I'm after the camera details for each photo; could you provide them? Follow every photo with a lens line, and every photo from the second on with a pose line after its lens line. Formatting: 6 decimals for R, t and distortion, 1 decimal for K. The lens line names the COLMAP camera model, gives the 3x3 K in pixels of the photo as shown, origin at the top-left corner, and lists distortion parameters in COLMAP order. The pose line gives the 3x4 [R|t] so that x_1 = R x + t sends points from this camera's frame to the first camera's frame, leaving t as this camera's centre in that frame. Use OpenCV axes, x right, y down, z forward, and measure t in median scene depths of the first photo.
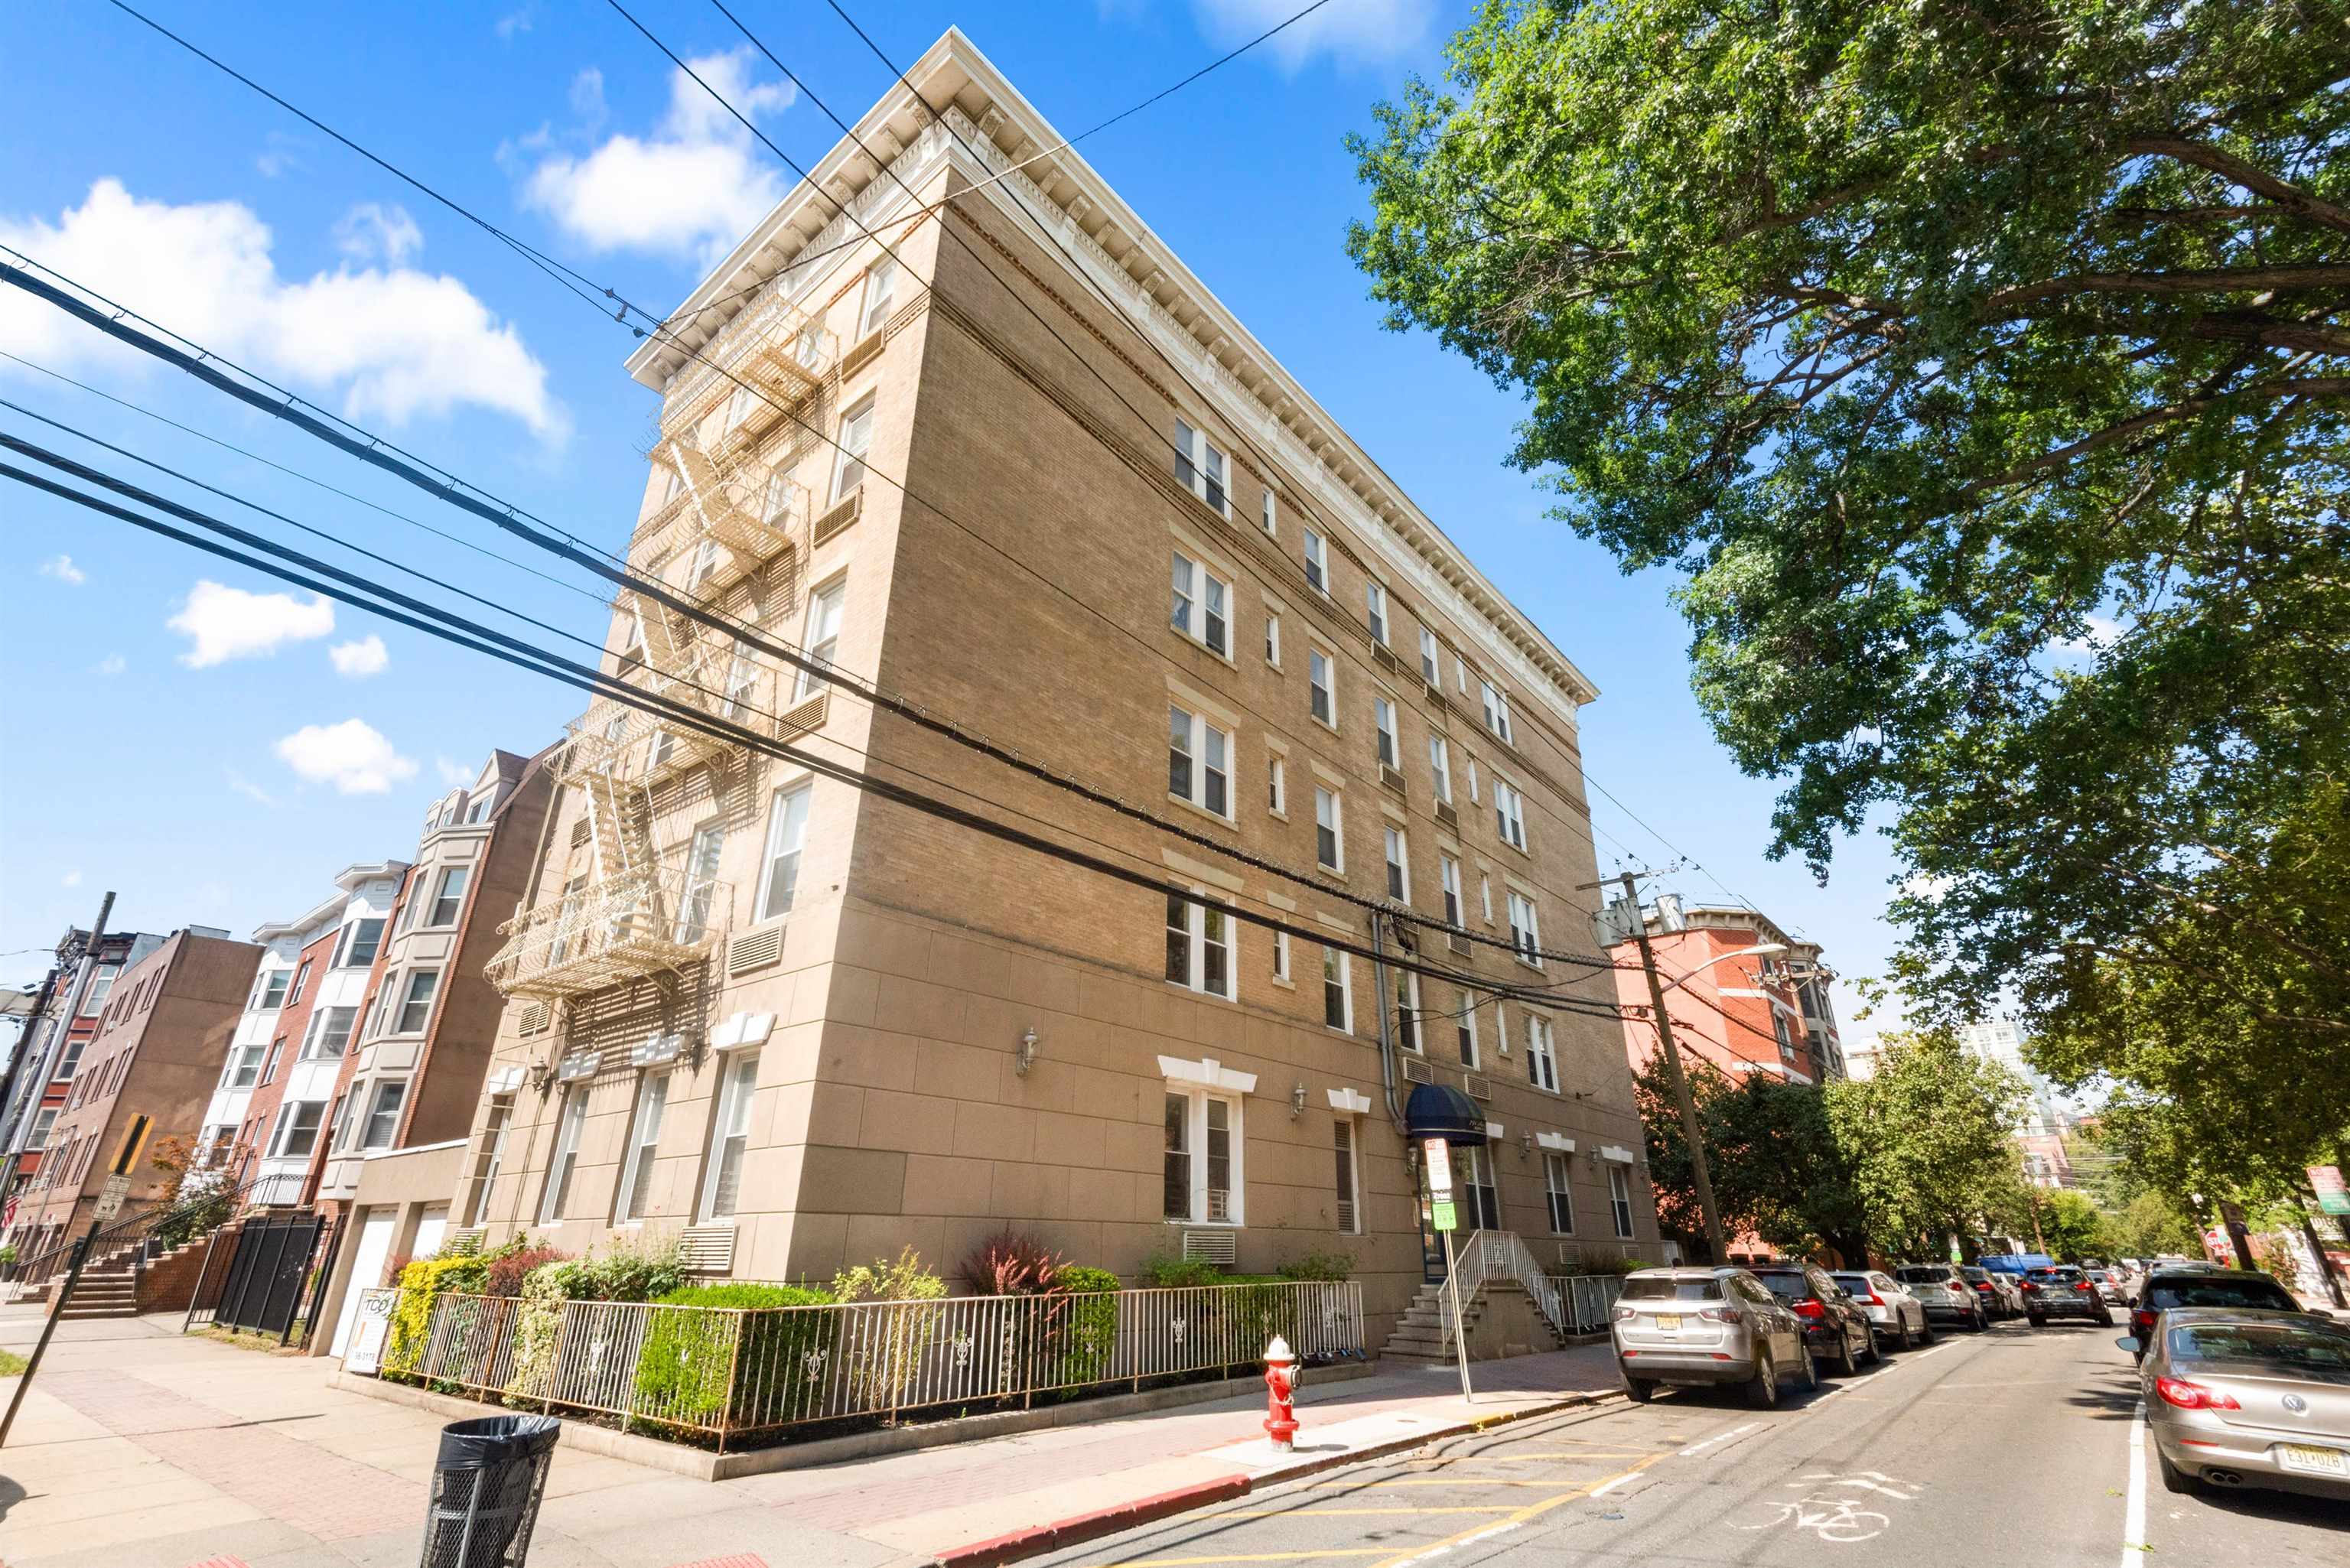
lens RADIAL K [[1091.4, 0, 1180.4], [0, 1091.4, 761.1], [0, 0, 1]] dist [0.041315, -0.024042]
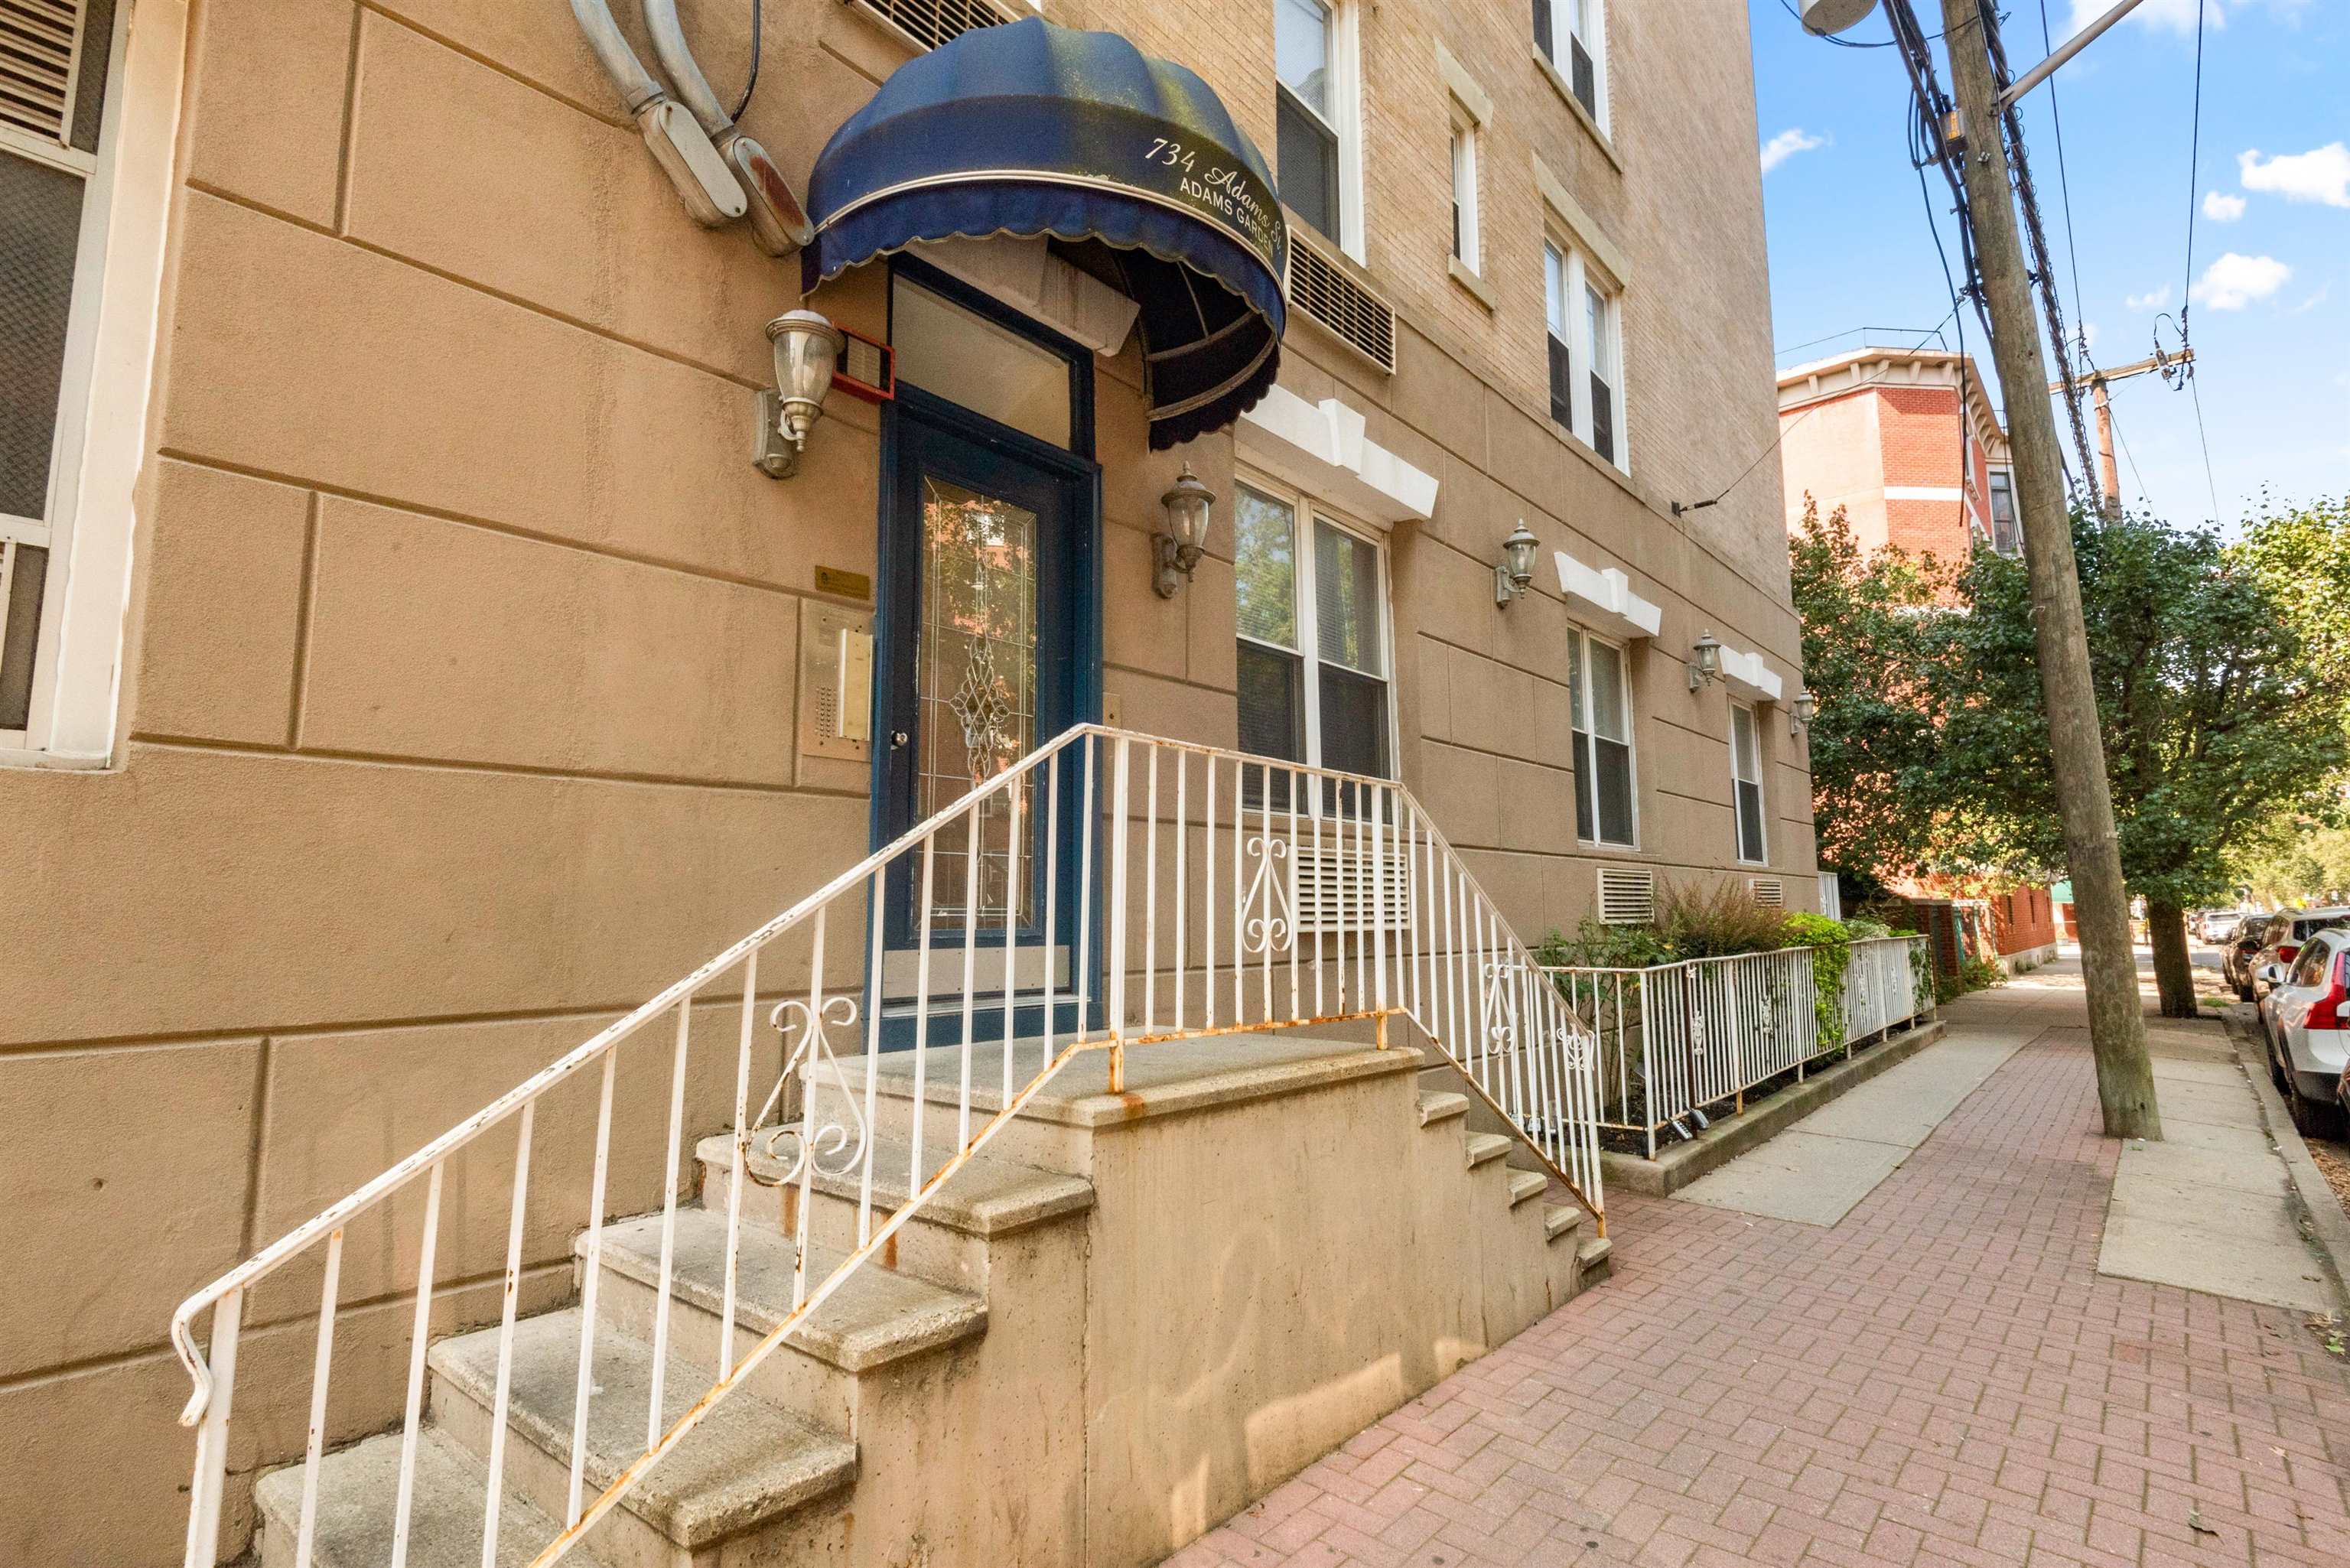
lens RADIAL K [[1091.4, 0, 1180.4], [0, 1091.4, 761.1], [0, 0, 1]] dist [0.041315, -0.024042]
pose [[0.999501, -0.012790, -0.028877, 0.212574], [0.020510, 0.958153, 0.285520, 0.289279], [0.024016, -0.285970, 0.957938, 0.643423]]
